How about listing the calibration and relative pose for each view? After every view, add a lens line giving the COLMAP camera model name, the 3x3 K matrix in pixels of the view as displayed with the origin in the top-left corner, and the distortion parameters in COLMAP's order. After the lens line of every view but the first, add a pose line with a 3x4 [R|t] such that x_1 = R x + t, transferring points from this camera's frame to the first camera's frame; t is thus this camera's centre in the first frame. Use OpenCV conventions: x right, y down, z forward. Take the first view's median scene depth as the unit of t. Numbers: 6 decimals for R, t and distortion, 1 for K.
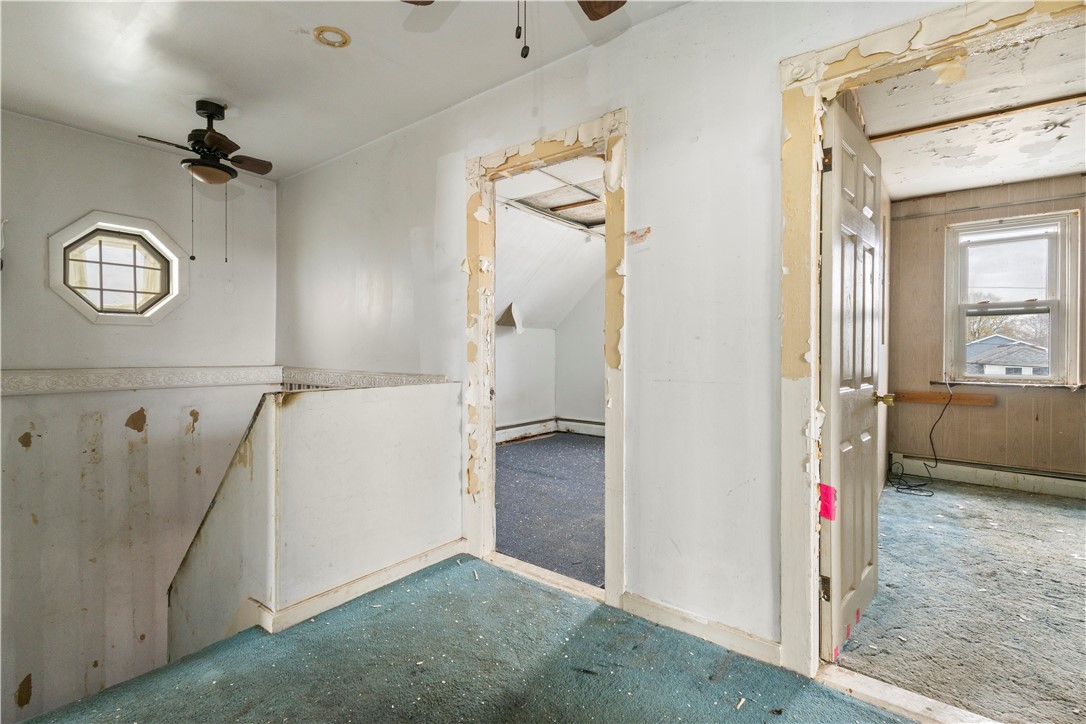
lens RADIAL K [[501.2, 0, 546.1], [0, 501.2, 361.1], [0, 0, 1]] dist [0.002329, 0.001214]
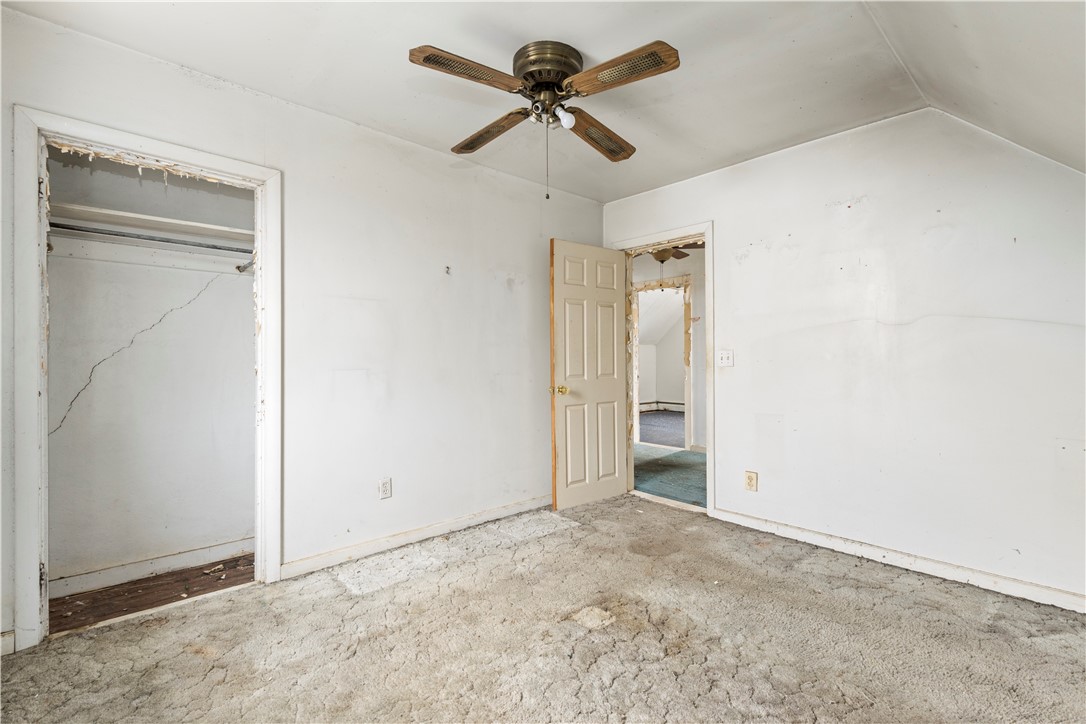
lens RADIAL K [[501.2, 0, 546.1], [0, 501.2, 361.1], [0, 0, 1]] dist [0.002329, 0.001214]
pose [[0.986708, -0.004490, -0.162442, -0.162493], [-0.000565, 0.999517, -0.031060, 0.063729], [0.162503, 0.030739, 0.986229, -1.620532]]
